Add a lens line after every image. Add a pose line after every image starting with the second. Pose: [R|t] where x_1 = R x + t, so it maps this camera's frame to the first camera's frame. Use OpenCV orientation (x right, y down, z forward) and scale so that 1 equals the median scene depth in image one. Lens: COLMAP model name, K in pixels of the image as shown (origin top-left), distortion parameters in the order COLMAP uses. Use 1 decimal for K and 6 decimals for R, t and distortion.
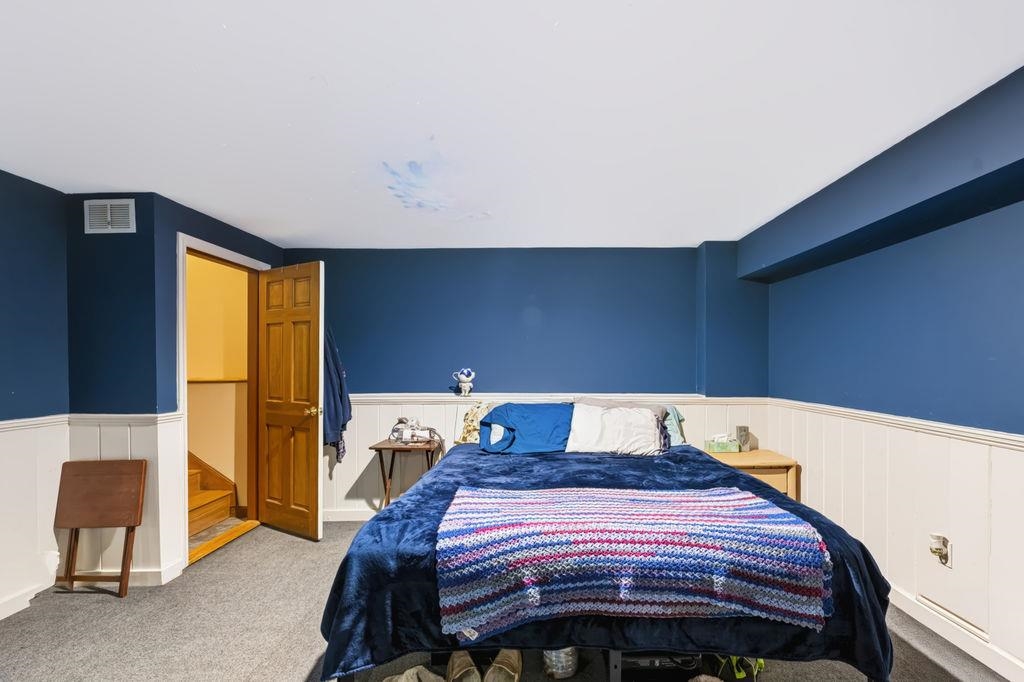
lens RADIAL K [[462.7, 0, 526.4], [0, 462.7, 361.7], [0, 0, 1]] dist [-0.002297, -0.000086]
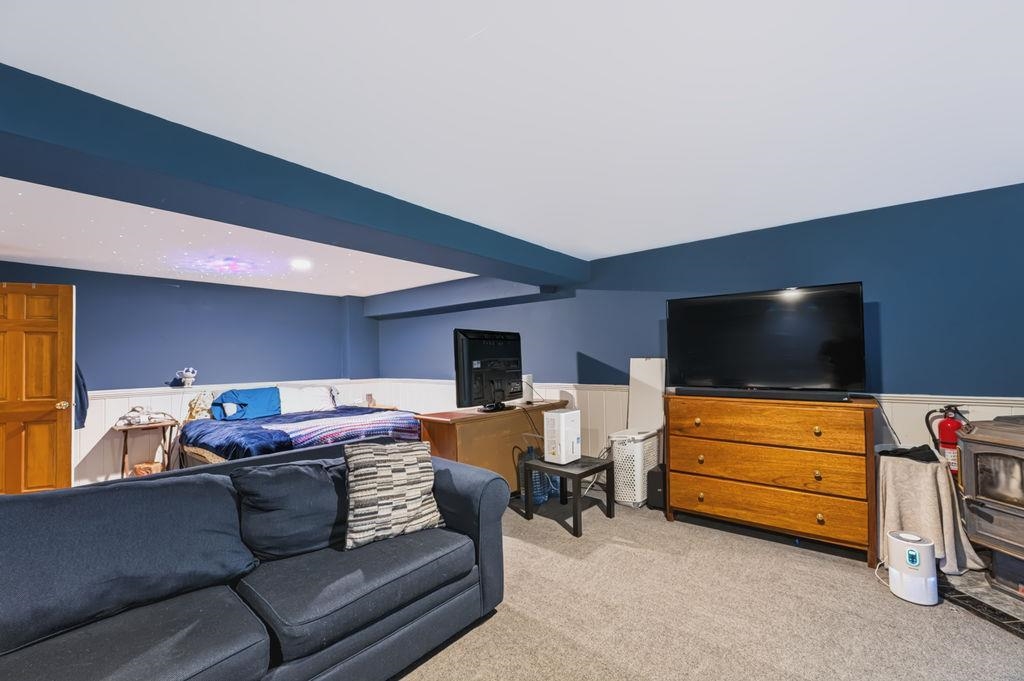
lens RADIAL K [[441.6, 0, 511.6], [0, 441.6, 347.1], [0, 0, 1]] dist [-0.001767, -0.000098]
pose [[0.643260, 0.009943, 0.765583, -0.559037], [0.014352, 0.999583, -0.025041, -0.001101], [-0.765513, 0.027096, 0.642849, -0.641390]]
